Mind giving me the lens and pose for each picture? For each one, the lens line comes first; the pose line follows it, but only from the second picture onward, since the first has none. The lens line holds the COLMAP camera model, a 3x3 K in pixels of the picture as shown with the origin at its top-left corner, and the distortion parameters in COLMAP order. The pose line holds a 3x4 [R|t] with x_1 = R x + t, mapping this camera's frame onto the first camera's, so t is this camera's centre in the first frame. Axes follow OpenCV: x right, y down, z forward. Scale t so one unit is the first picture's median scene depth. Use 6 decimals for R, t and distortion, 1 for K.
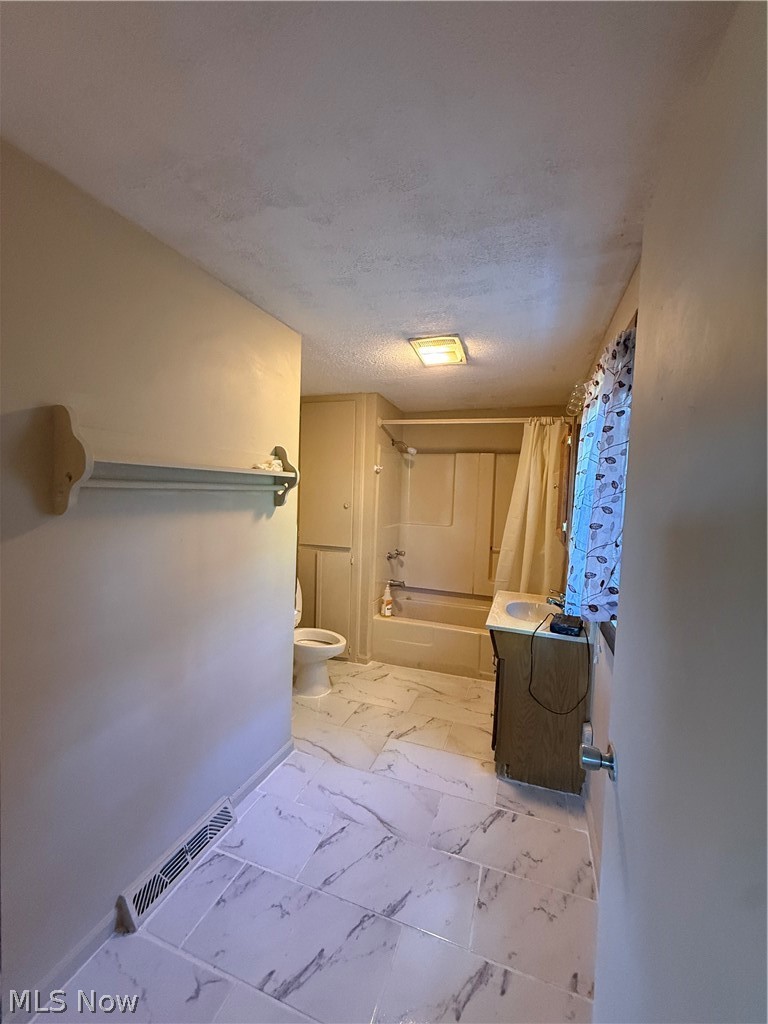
lens RADIAL K [[410.3, 0, 385.0], [0, 410.3, 512.3], [0, 0, 1]] dist [0.002097, 0.000043]
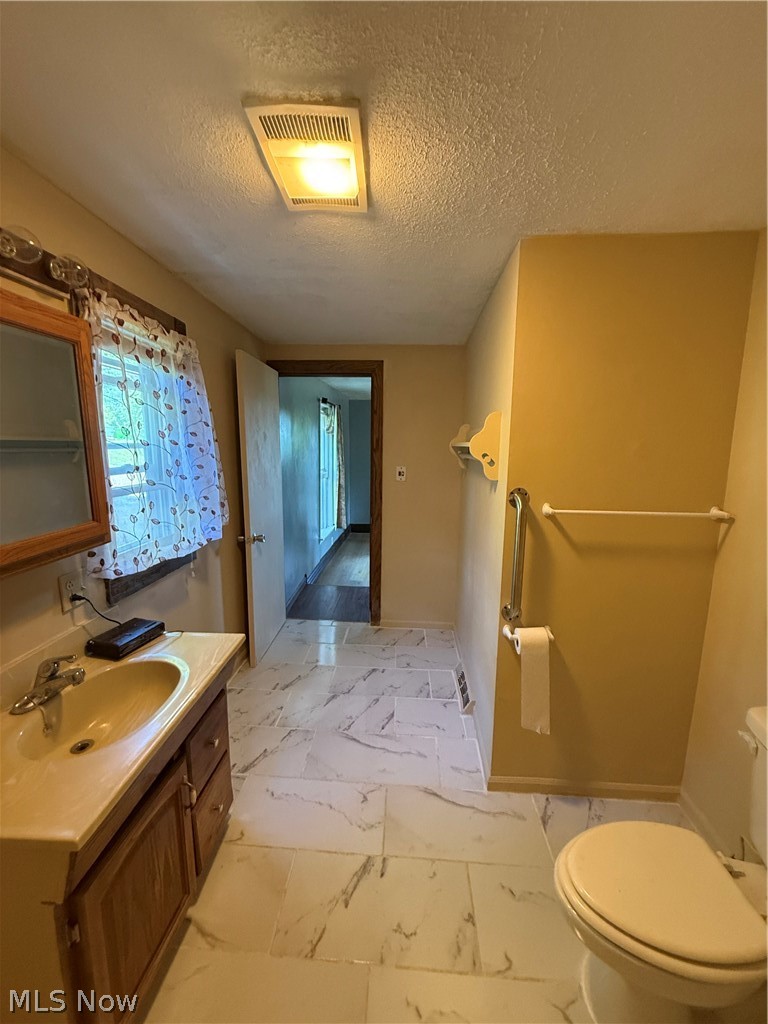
lens RADIAL K [[410.3, 0, 382.8], [0, 410.3, 512.6], [0, 0, 1]] dist [0.002097, 0.000043]
pose [[-0.956193, 0.005018, -0.292693, 0.222851], [-0.055401, 0.978683, 0.197765, -0.105123], [0.287446, 0.205317, -0.935532, 1.732352]]
